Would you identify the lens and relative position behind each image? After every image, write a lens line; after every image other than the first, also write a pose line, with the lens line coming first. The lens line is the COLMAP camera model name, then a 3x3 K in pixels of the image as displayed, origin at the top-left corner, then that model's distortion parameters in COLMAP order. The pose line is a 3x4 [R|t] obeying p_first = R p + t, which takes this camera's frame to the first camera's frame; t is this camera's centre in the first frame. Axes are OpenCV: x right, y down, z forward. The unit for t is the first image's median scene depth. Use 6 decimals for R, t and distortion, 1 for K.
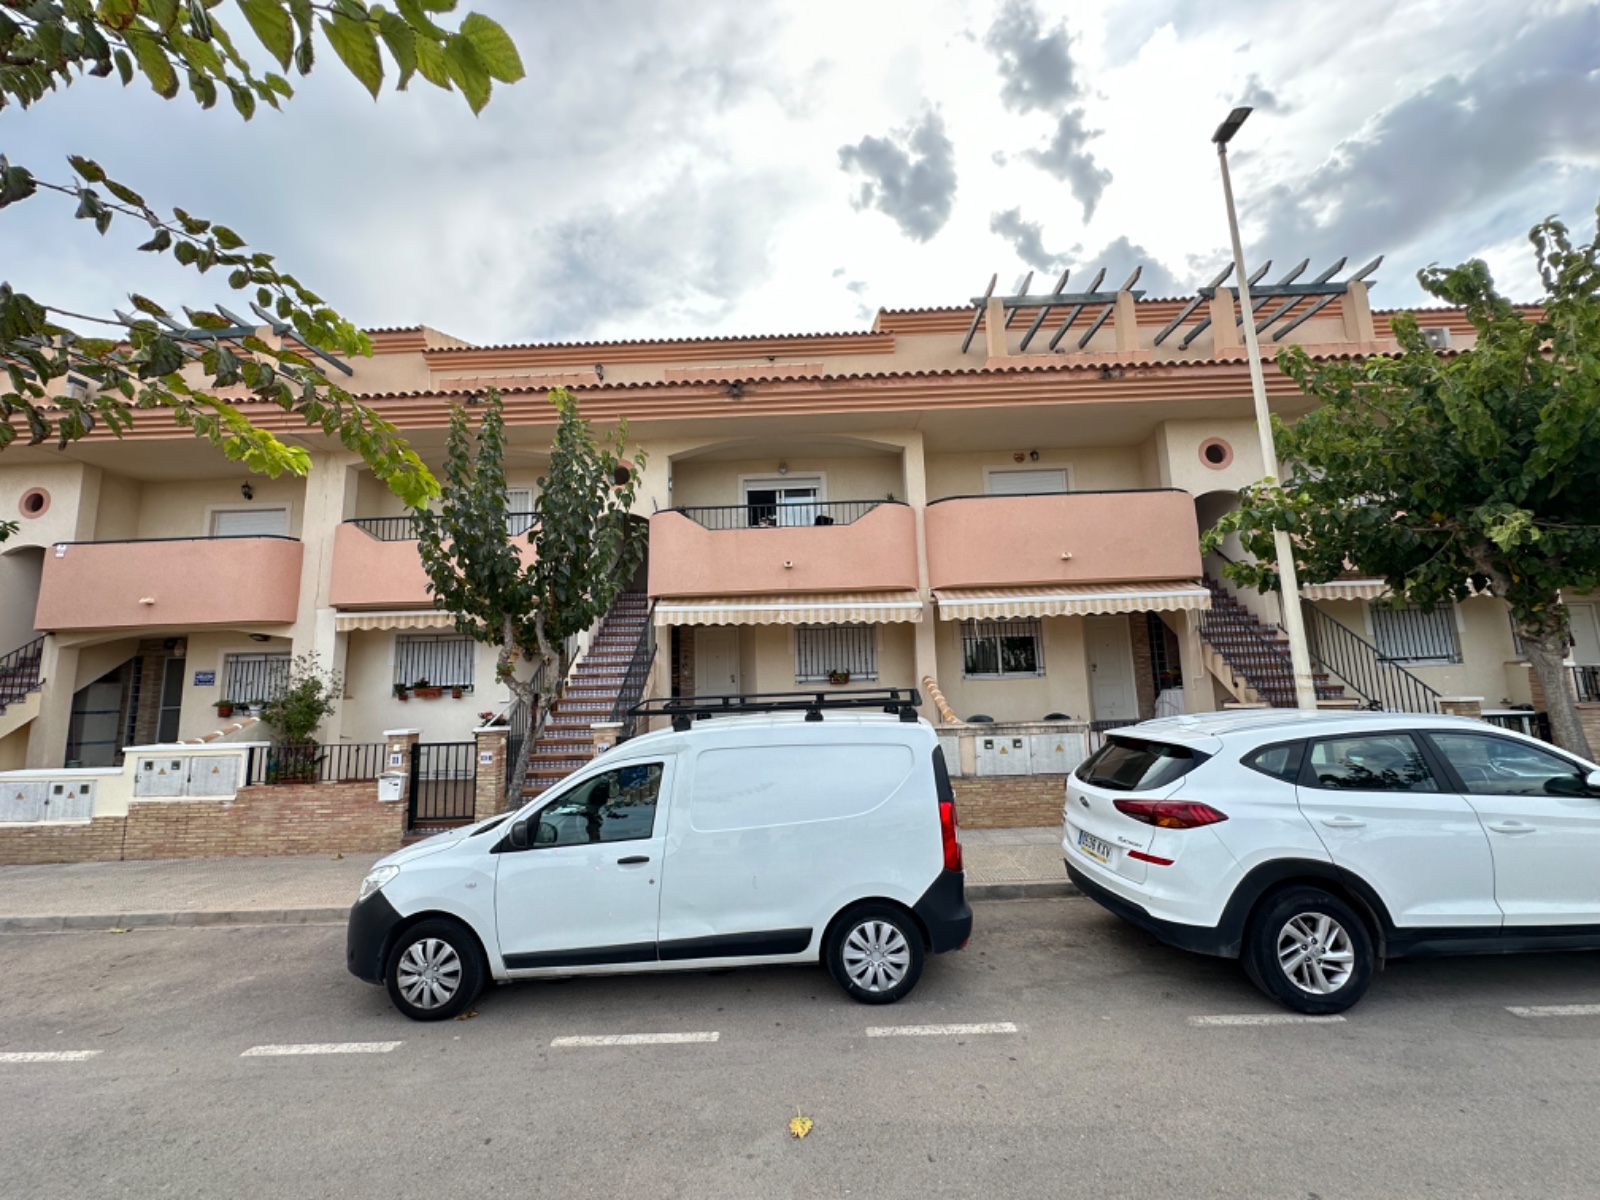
lens RADIAL K [[638.9, 0, 803.0], [0, 638.9, 600.7], [0, 0, 1]] dist [-0.002025, -0.000083]
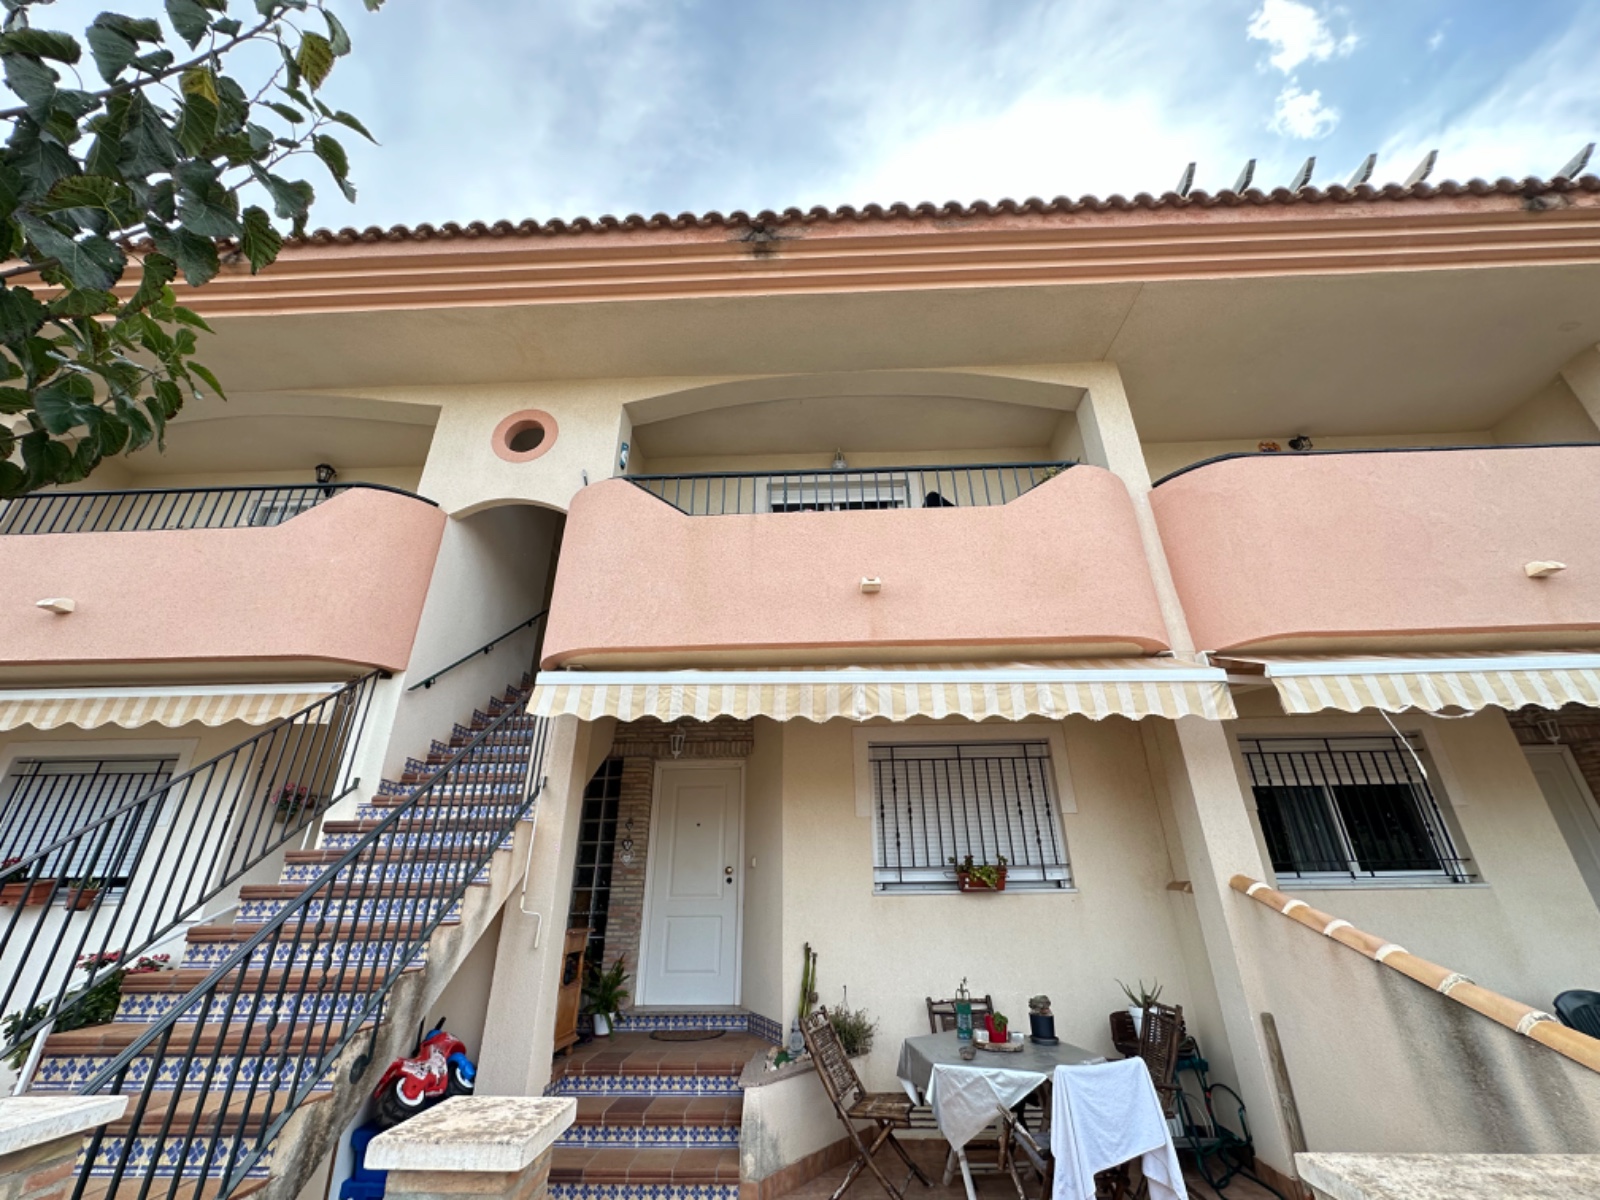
lens RADIAL K [[638.9, 0, 803.0], [0, 638.9, 600.7], [0, 0, 1]] dist [-0.002025, -0.000083]
pose [[0.999781, 0.012724, -0.016612, -0.059732], [-0.016986, 0.957138, -0.289134, 0.076608], [0.012221, 0.289353, 0.957144, 0.592519]]
